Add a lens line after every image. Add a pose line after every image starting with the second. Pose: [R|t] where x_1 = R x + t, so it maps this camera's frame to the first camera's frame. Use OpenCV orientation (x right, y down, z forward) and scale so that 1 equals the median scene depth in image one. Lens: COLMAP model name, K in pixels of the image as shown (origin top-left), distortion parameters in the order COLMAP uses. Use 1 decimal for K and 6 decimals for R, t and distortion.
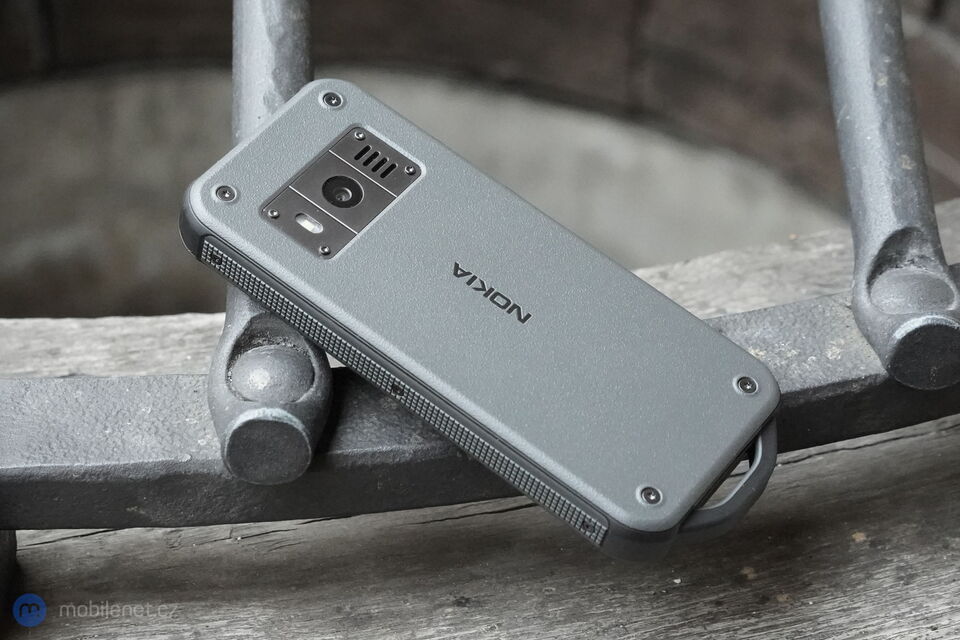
lens RADIAL K [[2980.9, 0, 480.0], [0, 2980.9, 320.0], [0, 0, 1]] dist [0.091589, -1.977084]
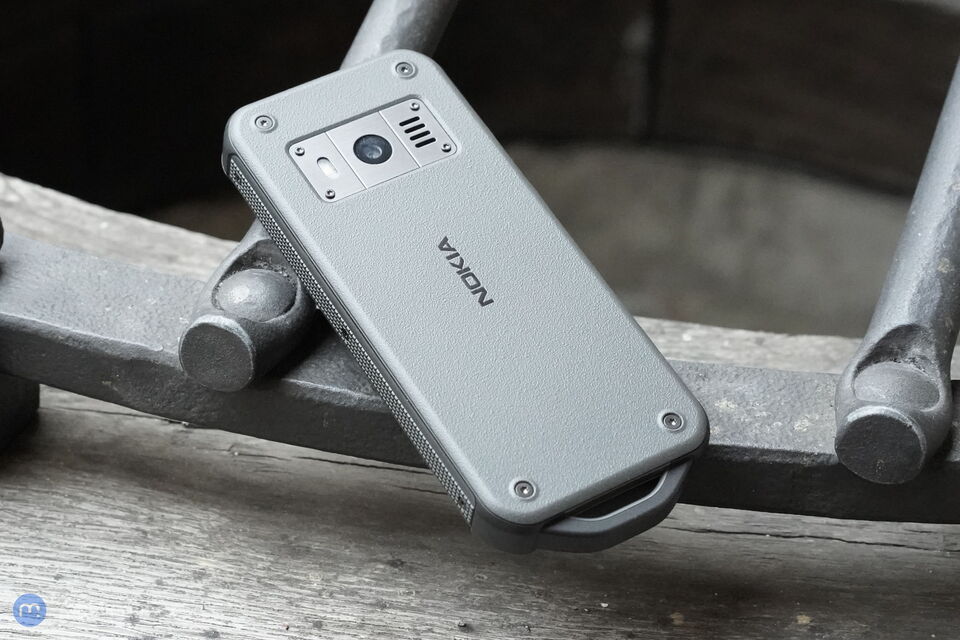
lens RADIAL K [[2980.9, 0, 480.0], [0, 2980.9, 320.0], [0, 0, 1]] dist [0.091589, -1.977084]
pose [[0.909997, 0.243786, -0.335373, 0.349950], [-0.265025, 0.964067, -0.018327, 0.024294], [0.318854, 0.105560, 0.941907, 0.021698]]
